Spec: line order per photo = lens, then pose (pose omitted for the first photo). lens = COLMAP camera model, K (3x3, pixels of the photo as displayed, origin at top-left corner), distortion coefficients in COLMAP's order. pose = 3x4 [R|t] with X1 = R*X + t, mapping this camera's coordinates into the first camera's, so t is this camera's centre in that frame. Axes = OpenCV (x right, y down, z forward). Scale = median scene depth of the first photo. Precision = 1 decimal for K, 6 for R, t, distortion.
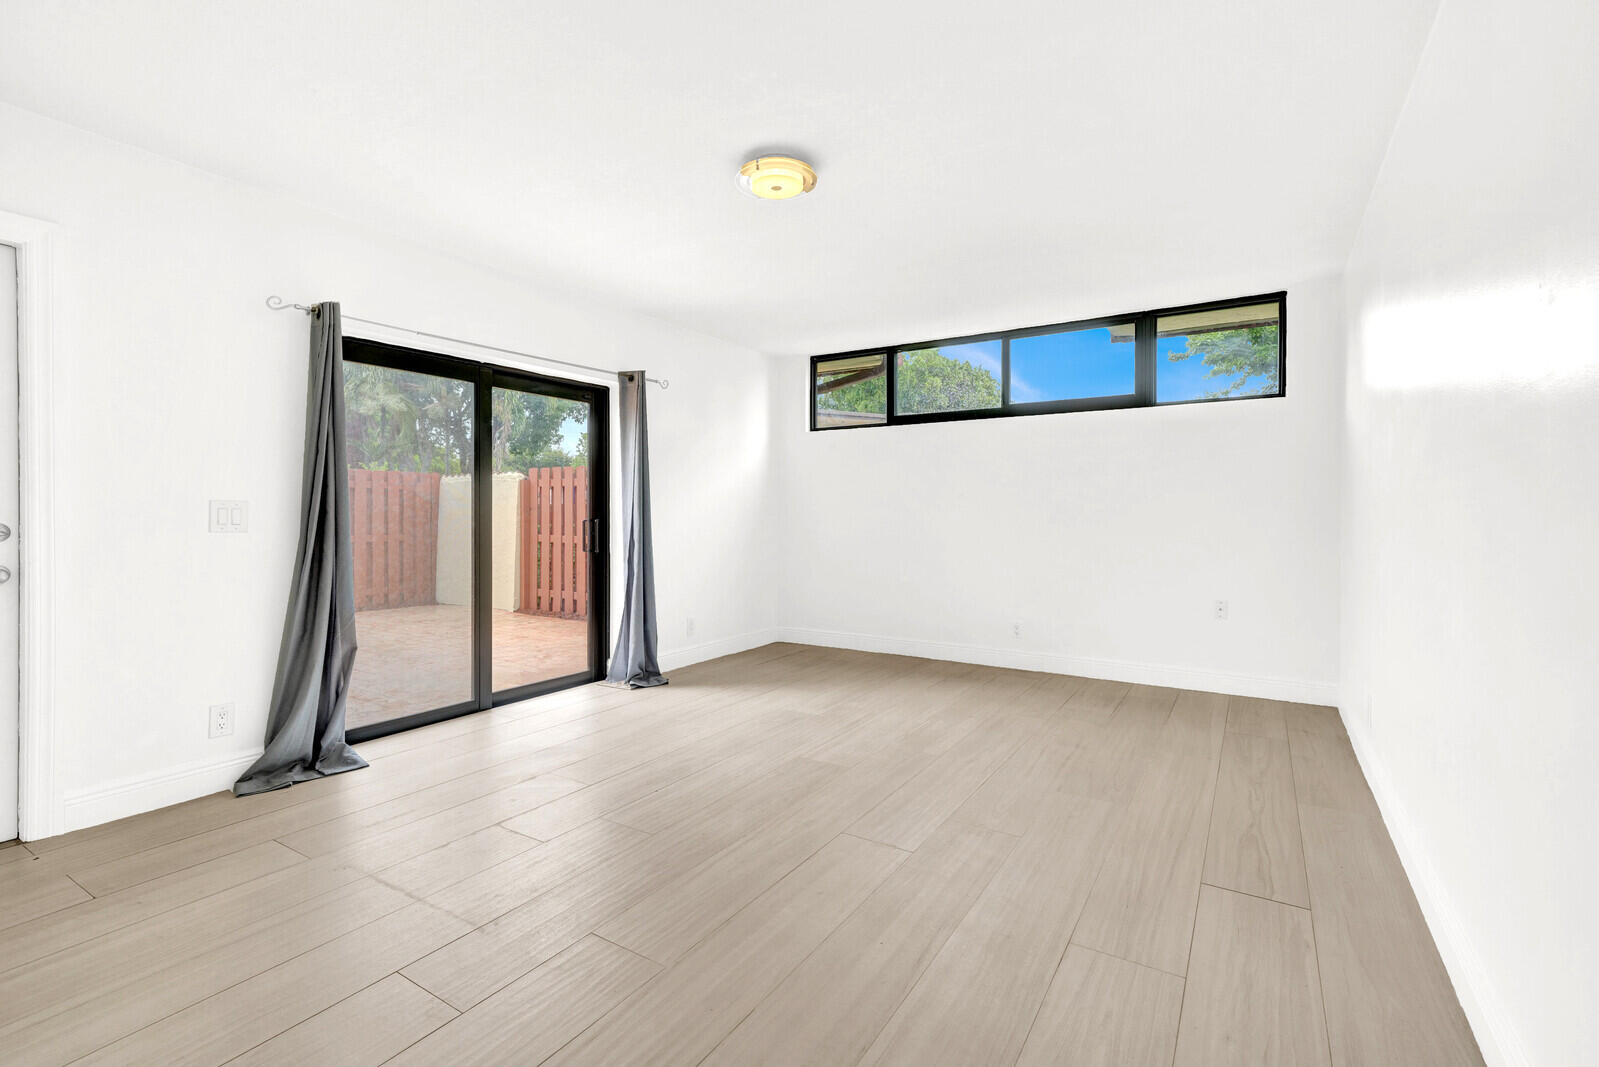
lens RADIAL K [[712.1, 0, 793.9], [0, 712.1, 524.0], [0, 0, 1]] dist [0.017692, 0.000564]
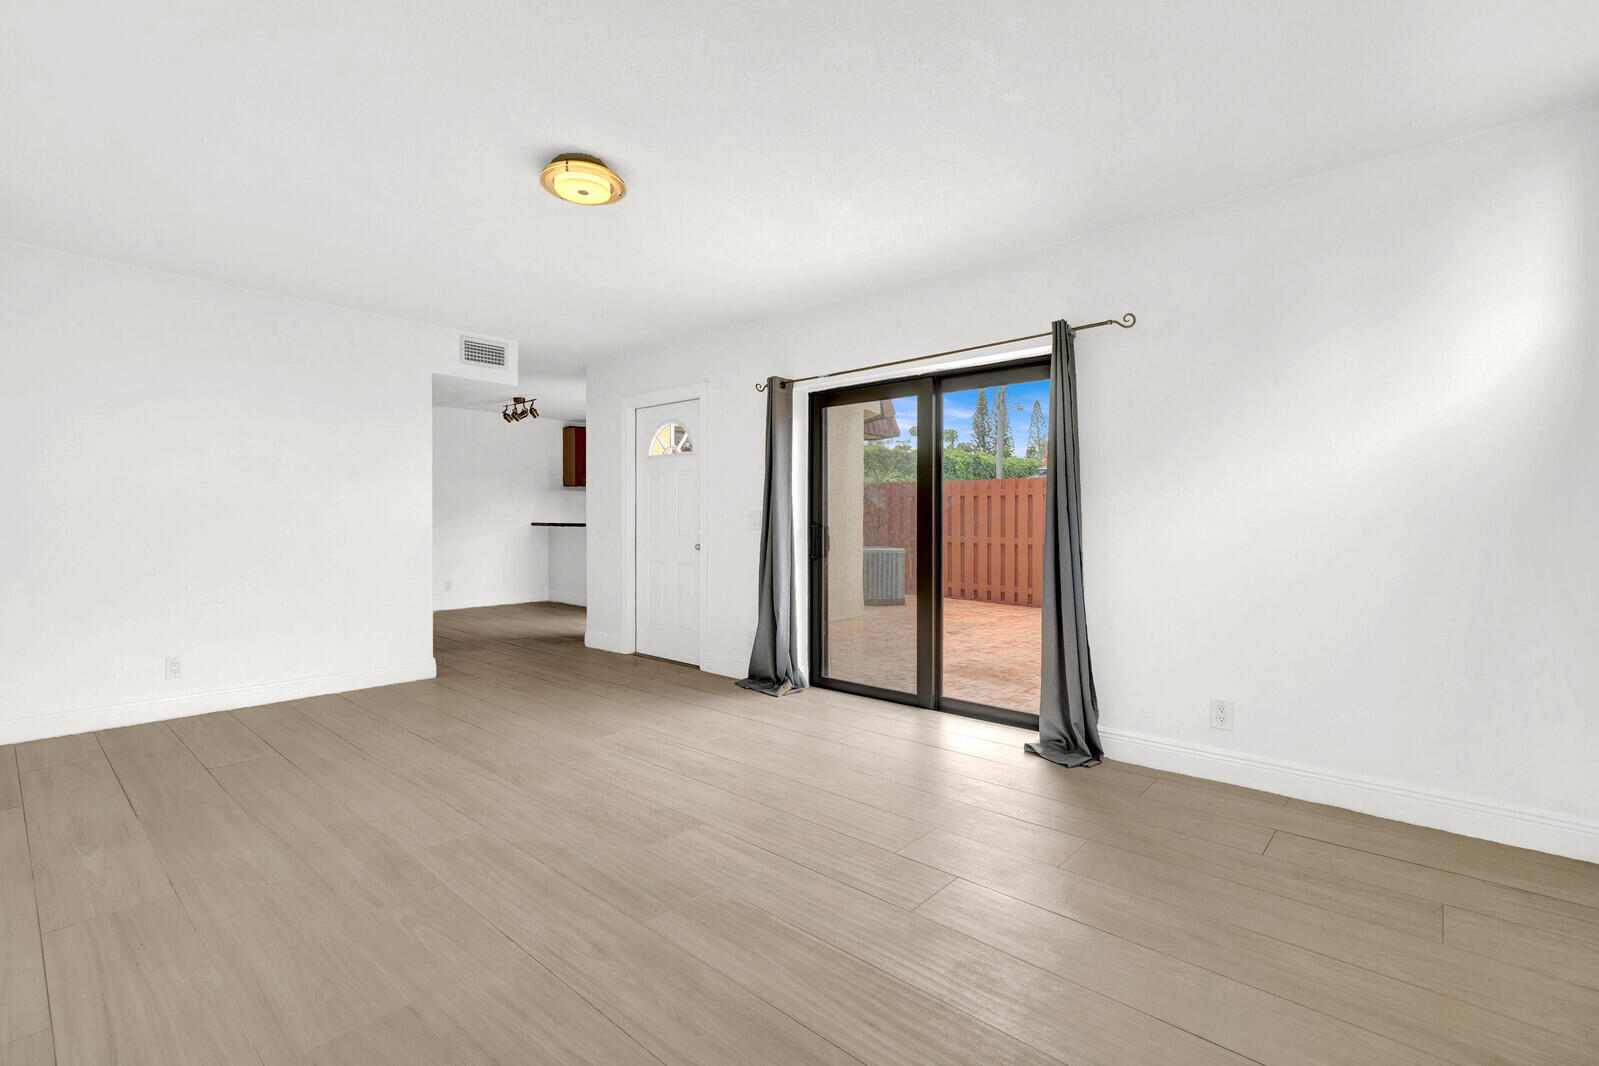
lens RADIAL K [[712.1, 0, 793.9], [0, 712.1, 523.5], [0, 0, 1]] dist [0.017692, 0.000564]
pose [[-0.149025, 0.005680, -0.988817, 0.629976], [-0.016644, 0.999827, 0.008252, -0.013014], [0.988693, 0.017688, -0.148905, 0.981339]]
